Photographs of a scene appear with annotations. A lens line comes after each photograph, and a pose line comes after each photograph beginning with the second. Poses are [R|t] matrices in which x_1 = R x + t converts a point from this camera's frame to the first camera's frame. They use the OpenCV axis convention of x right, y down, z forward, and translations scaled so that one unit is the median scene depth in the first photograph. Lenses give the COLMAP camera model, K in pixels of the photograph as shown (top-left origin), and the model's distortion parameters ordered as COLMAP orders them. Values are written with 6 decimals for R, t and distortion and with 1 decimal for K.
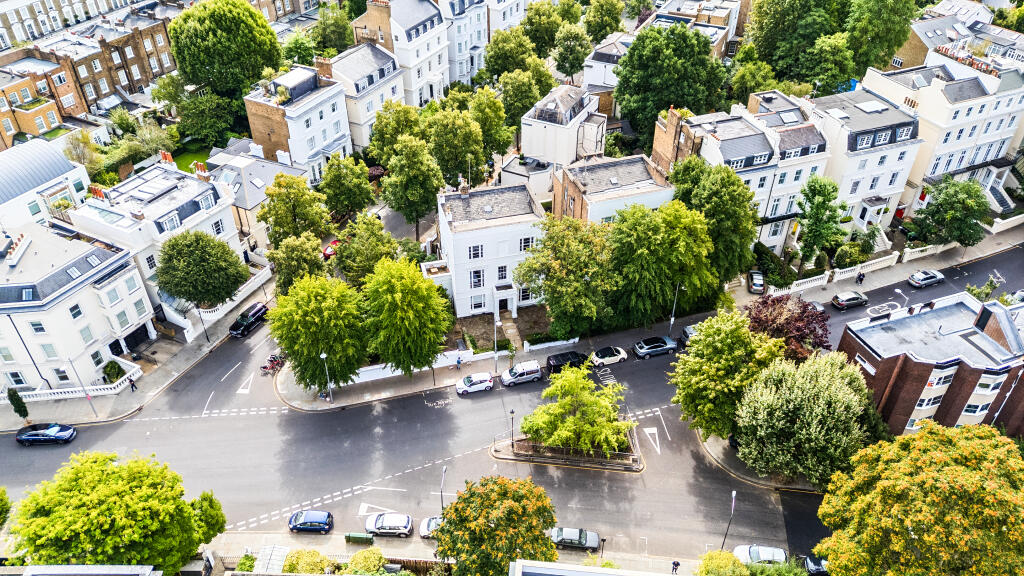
lens RADIAL K [[731.5, 0, 511.4], [0, 731.5, 287.1], [0, 0, 1]] dist [0.004875, 0.001441]
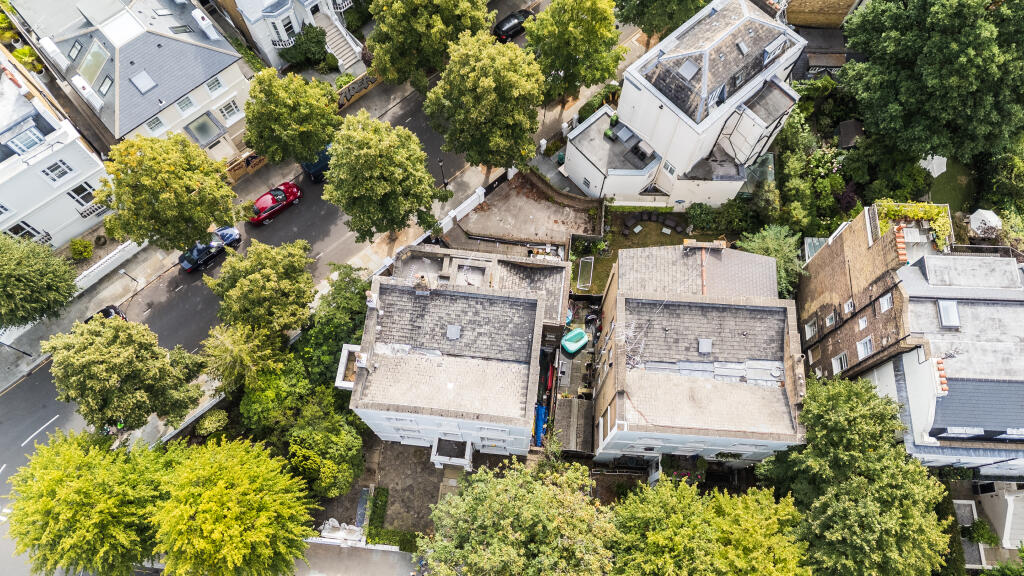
lens RADIAL K [[731.5, 0, 512.4], [0, 731.5, 287.8], [0, 0, 1]] dist [0.004875, 0.001441]
pose [[0.931966, 0.343230, -0.116762, 0.055802], [-0.231334, 0.810962, 0.537425, -0.395966], [0.279150, -0.473851, 0.835189, 0.518282]]
